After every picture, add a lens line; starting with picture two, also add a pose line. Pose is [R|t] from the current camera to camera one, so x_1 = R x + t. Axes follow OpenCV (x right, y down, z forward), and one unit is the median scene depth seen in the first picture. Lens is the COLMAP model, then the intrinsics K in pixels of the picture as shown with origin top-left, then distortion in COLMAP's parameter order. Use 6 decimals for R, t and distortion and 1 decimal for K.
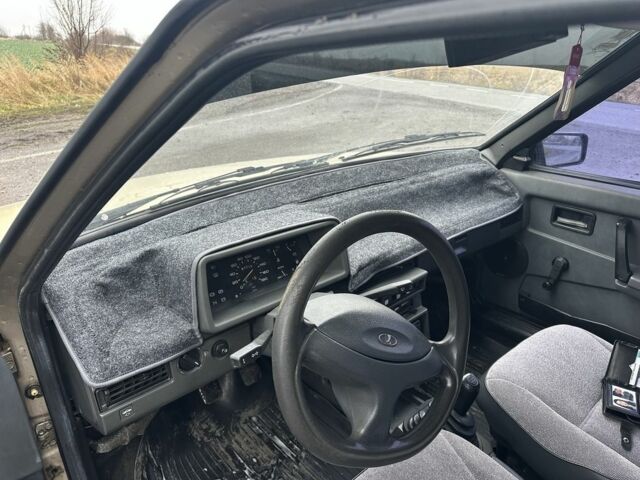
lens RADIAL K [[465.4, 0, 320.0], [0, 465.4, 240.0], [0, 0, 1]] dist [0.032720, -0.000431]
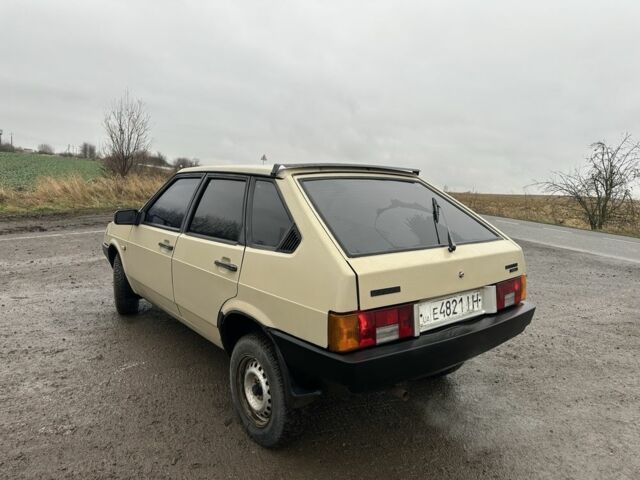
lens RADIAL K [[465.4, 0, 320.0], [0, 465.4, 240.0], [0, 0, 1]] dist [0.032720, -0.000431]
pose [[0.998340, 0.050632, -0.027469, 0.091962], [-0.055862, 0.967345, -0.247229, 0.092911], [0.014054, 0.248353, 0.968568, -0.242640]]
